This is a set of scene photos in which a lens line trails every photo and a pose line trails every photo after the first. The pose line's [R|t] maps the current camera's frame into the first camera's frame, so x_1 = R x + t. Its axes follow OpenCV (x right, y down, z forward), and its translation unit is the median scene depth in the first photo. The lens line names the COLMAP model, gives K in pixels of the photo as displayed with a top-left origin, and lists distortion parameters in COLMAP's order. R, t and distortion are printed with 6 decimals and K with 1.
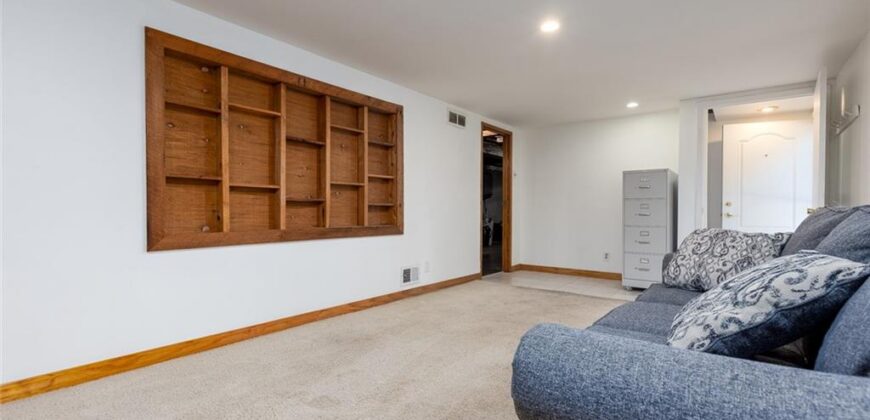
lens RADIAL K [[384.3, 0, 434.4], [0, 384.3, 211.2], [0, 0, 1]] dist [0.003637, -0.000691]
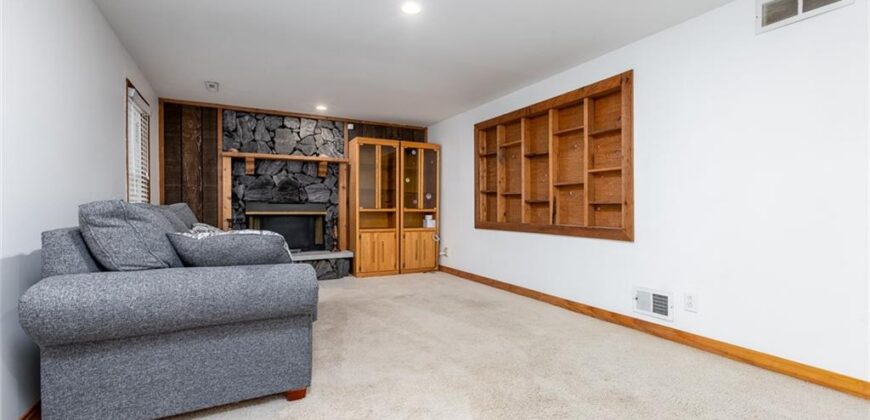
lens RADIAL K [[384.3, 0, 434.3], [0, 384.3, 210.6], [0, 0, 1]] dist [0.003637, -0.000691]
pose [[-0.398976, 0.002711, -0.916957, 0.821783], [-0.003518, 0.999984, 0.004487, -0.002317], [0.916954, 0.005016, -0.398960, 1.029641]]
